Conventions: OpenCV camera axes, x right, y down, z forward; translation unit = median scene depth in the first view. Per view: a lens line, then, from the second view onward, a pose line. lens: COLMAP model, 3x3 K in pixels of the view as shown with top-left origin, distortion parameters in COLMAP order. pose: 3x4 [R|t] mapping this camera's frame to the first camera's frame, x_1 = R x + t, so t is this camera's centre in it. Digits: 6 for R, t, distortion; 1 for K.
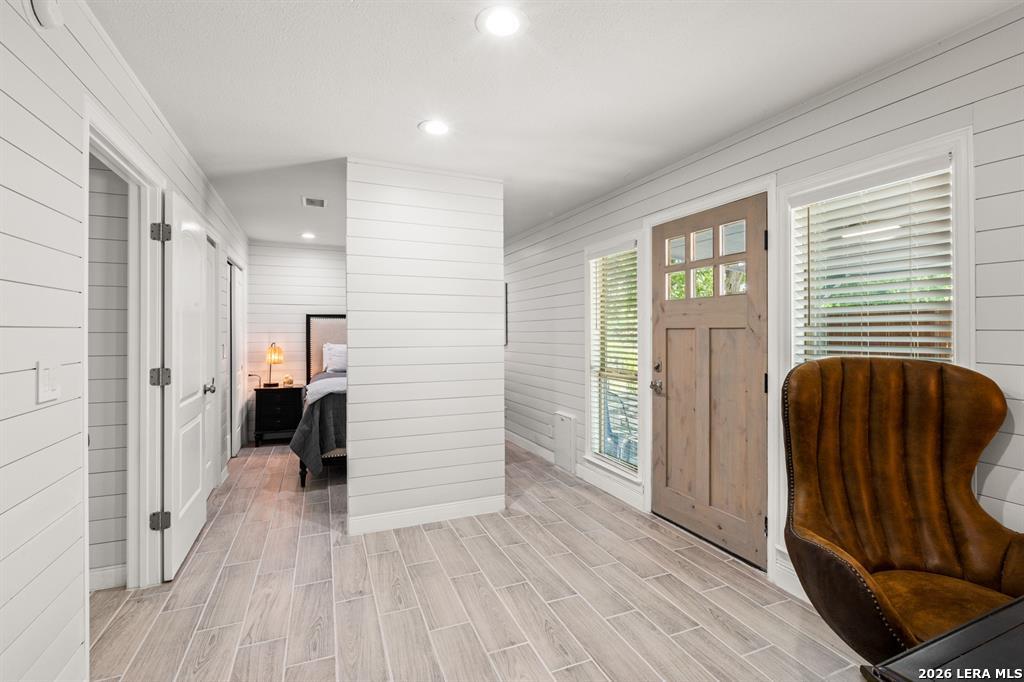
lens RADIAL K [[462.8, 0, 514.3], [0, 462.8, 332.2], [0, 0, 1]] dist [0.002971, -0.000474]
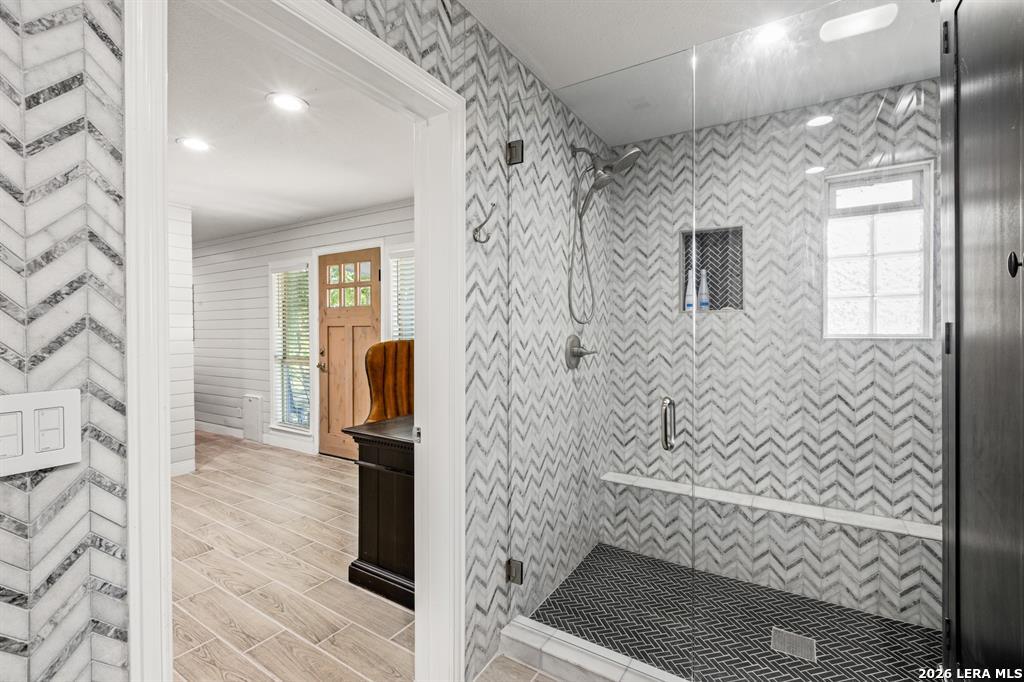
lens RADIAL K [[462.8, 0, 515.4], [0, 462.8, 333.7], [0, 0, 1]] dist [0.002971, -0.000474]
pose [[0.824239, -0.005805, 0.566212, -0.016397], [0.001383, 0.999965, 0.008237, 0.005004], [-0.566240, -0.006006, 0.824218, -0.608150]]
